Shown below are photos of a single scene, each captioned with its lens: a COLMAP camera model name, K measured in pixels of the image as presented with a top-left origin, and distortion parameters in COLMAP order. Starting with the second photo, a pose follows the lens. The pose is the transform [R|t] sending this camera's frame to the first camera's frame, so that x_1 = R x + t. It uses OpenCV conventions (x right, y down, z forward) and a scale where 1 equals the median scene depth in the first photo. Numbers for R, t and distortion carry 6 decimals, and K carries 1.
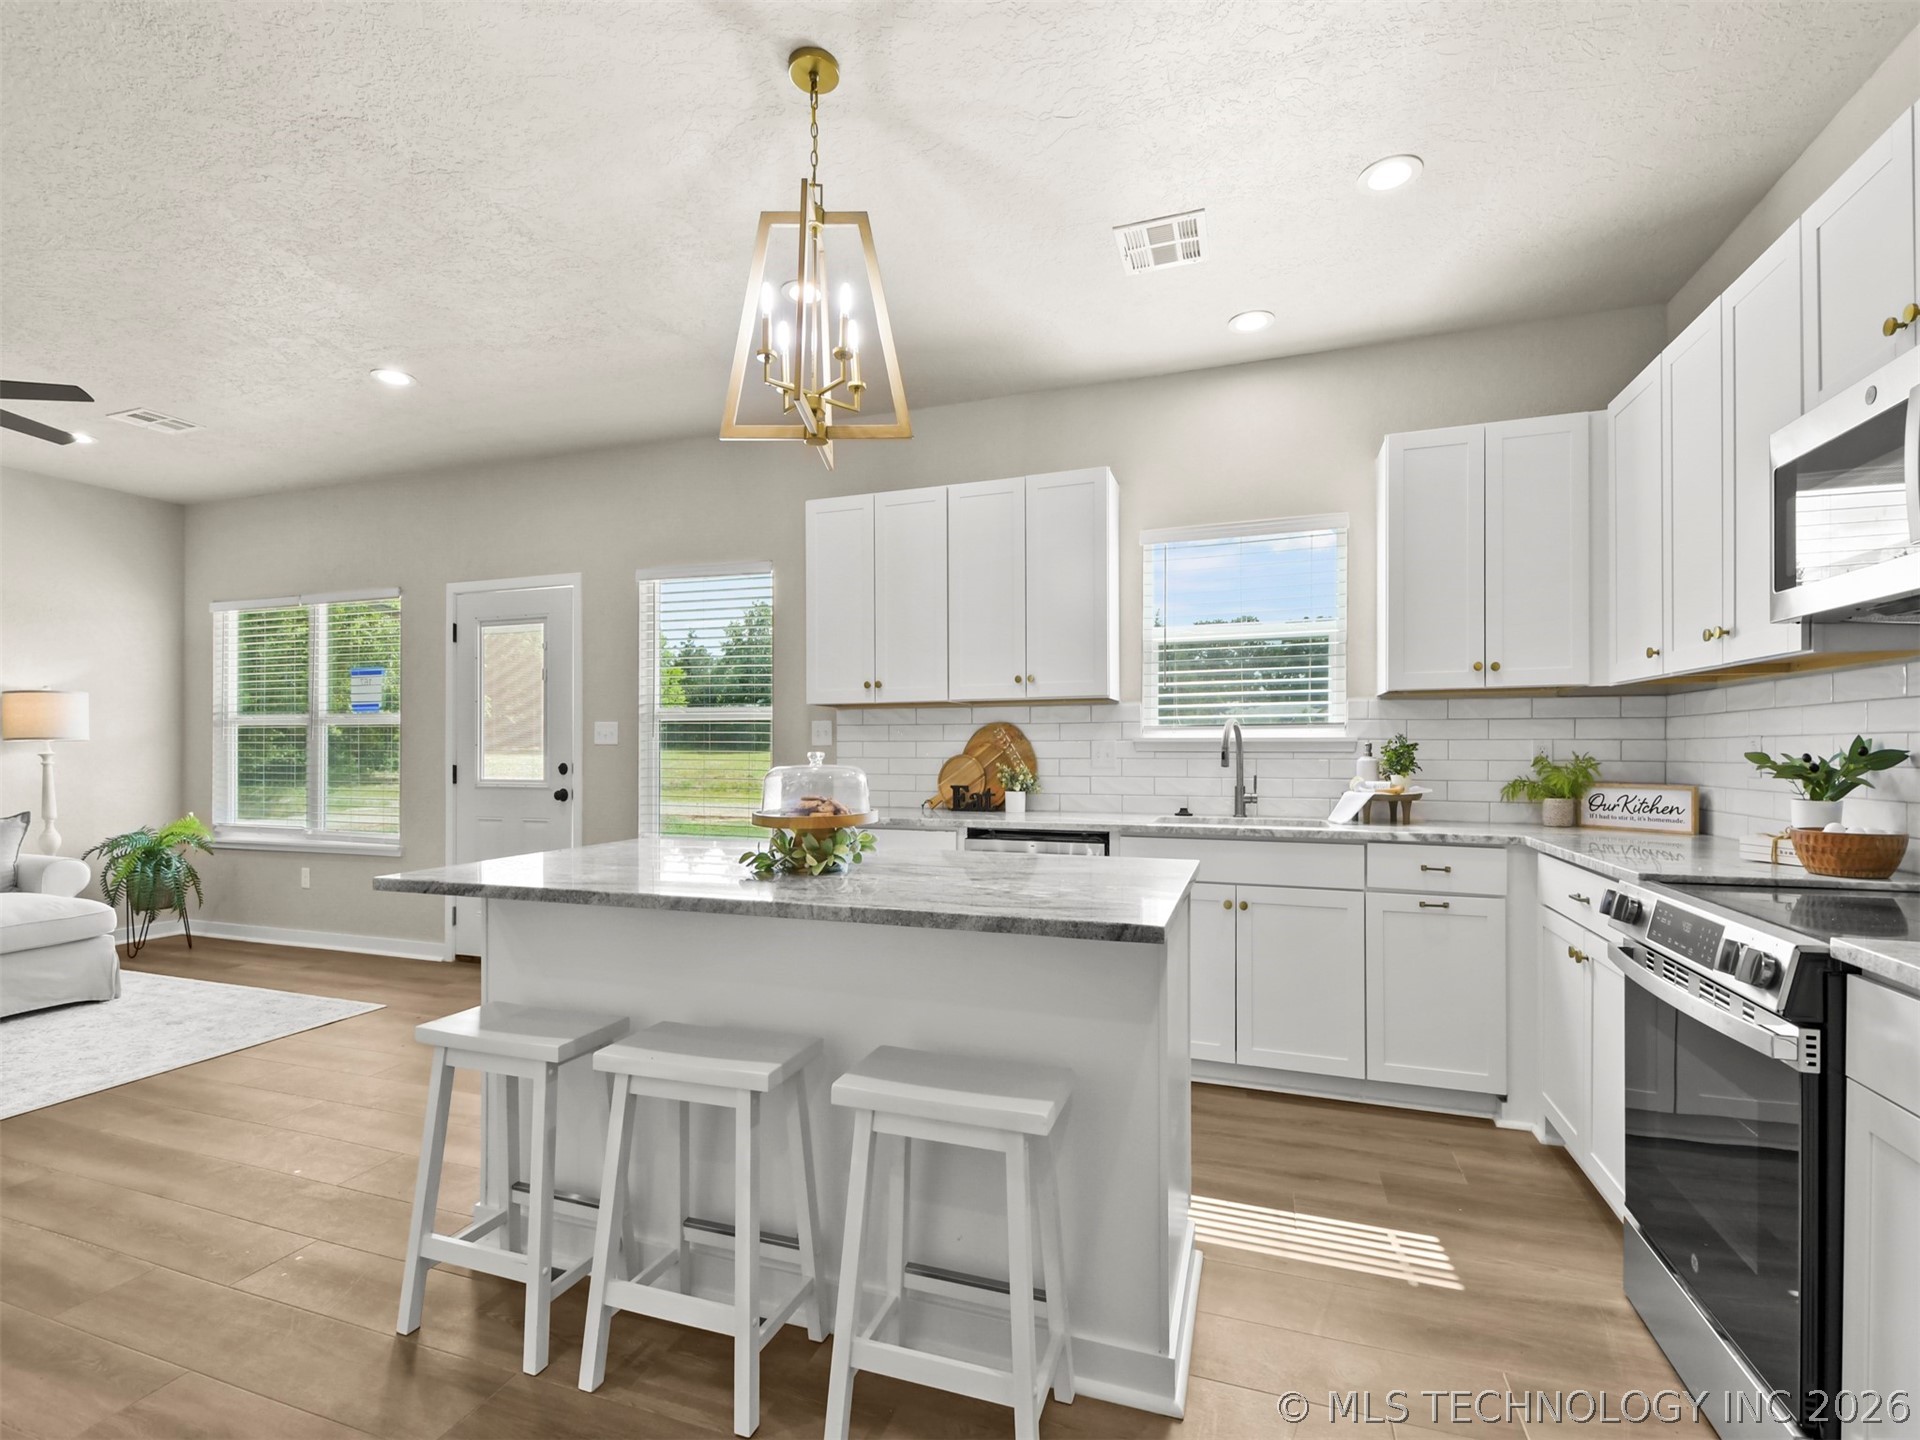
lens RADIAL K [[869.6, 0, 961.0], [0, 869.6, 743.8], [0, 0, 1]] dist [0.025692, -0.015504]
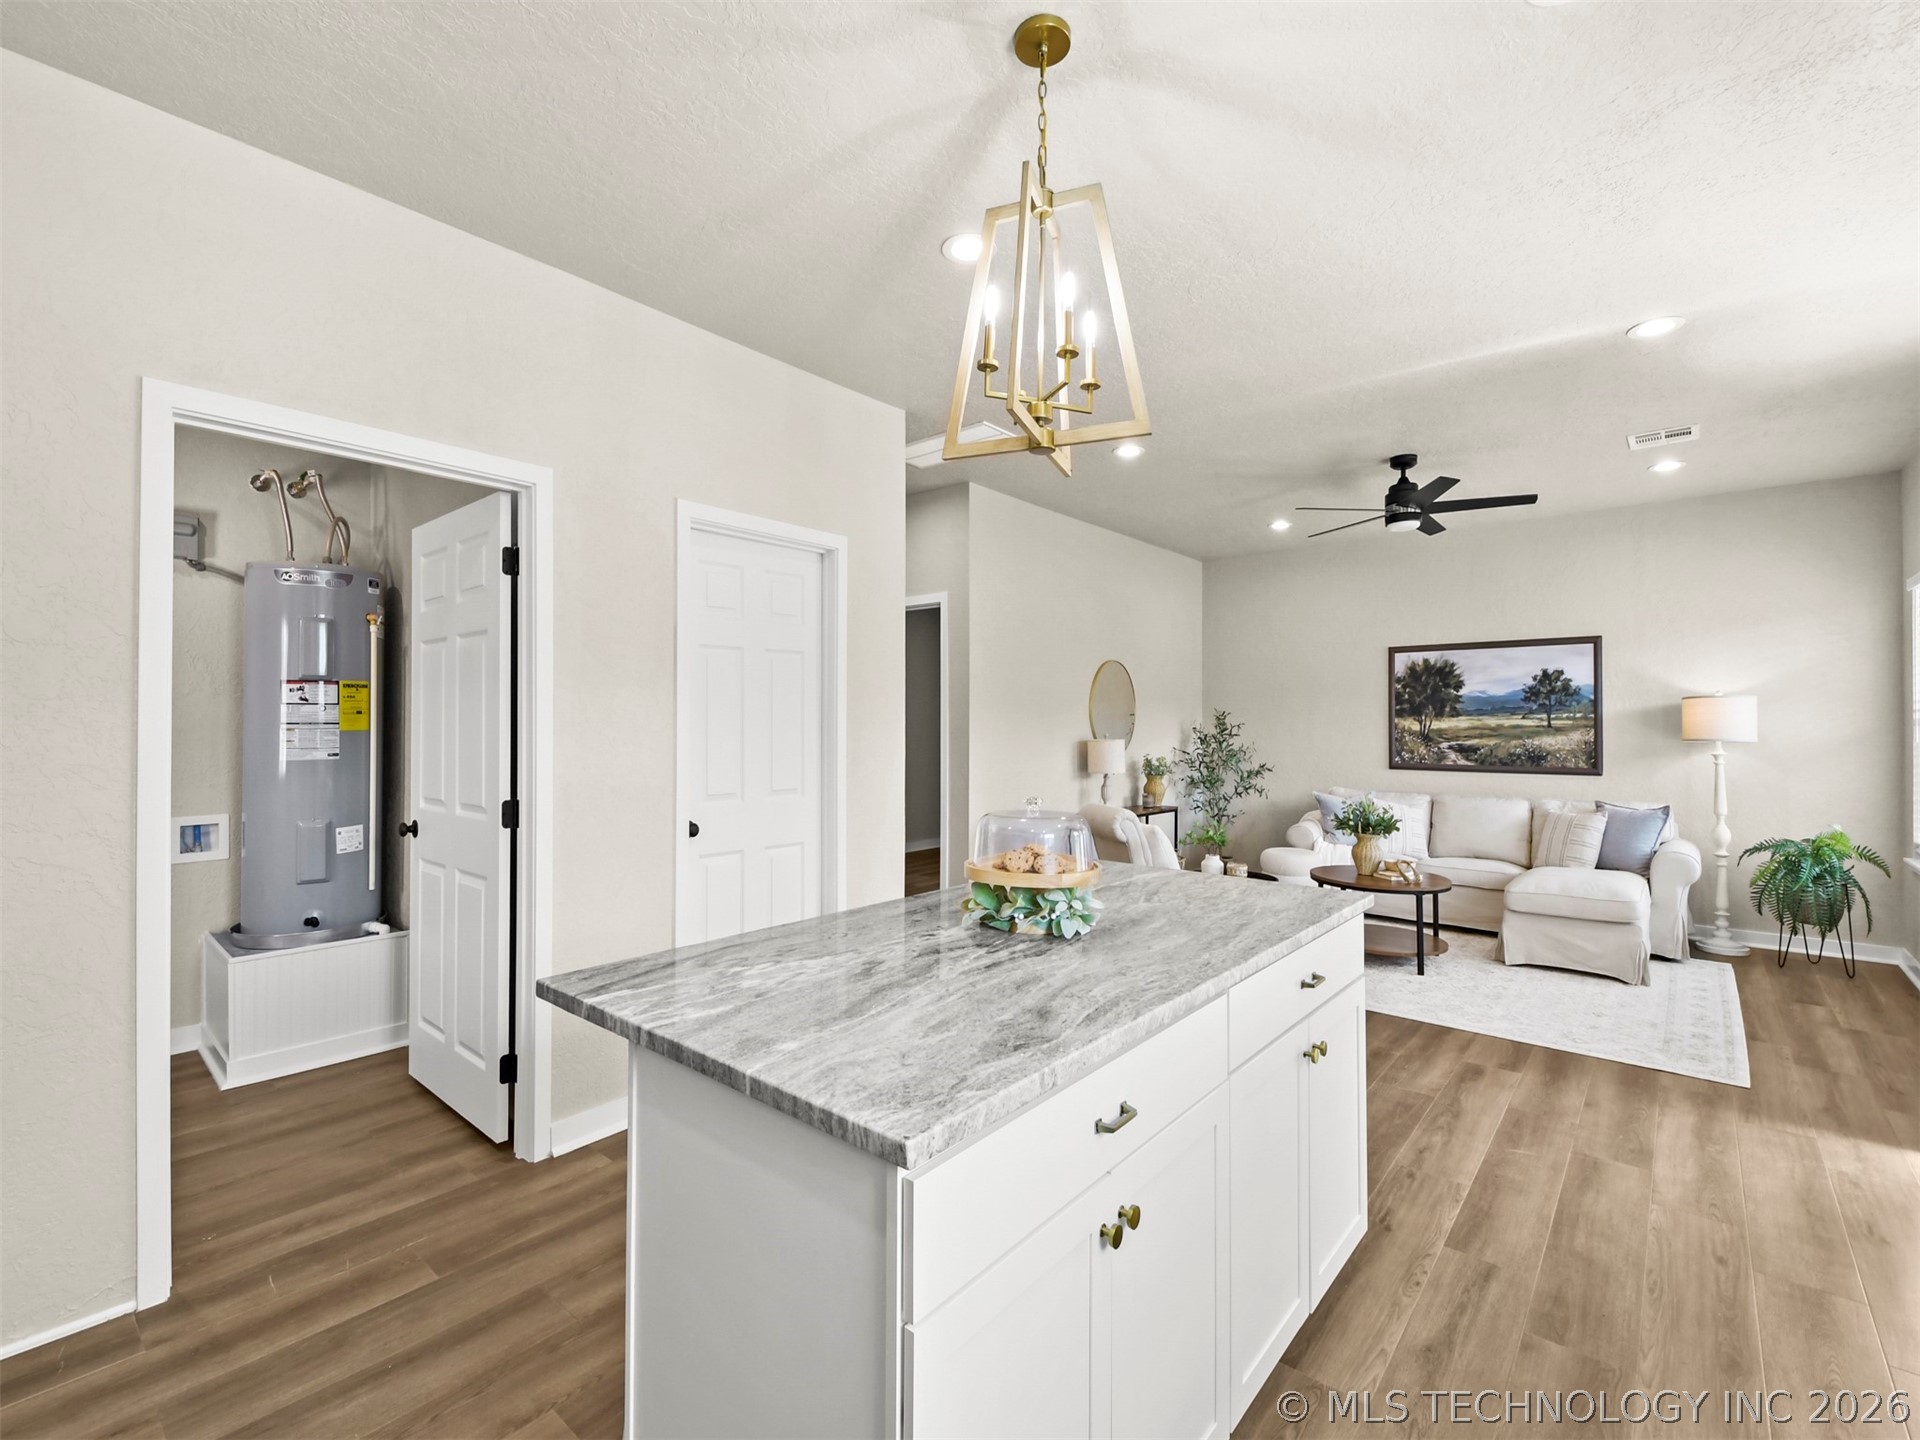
lens RADIAL K [[850.2, 0, 935.9], [0, 850.2, 718.8], [0, 0, 1]] dist [-0.002354, -0.000802]
pose [[-0.385189, -0.005557, -0.922821, 0.346751], [0.003076, 0.999969, -0.007305, -0.032868], [0.922833, -0.005653, -0.385160, 0.631130]]
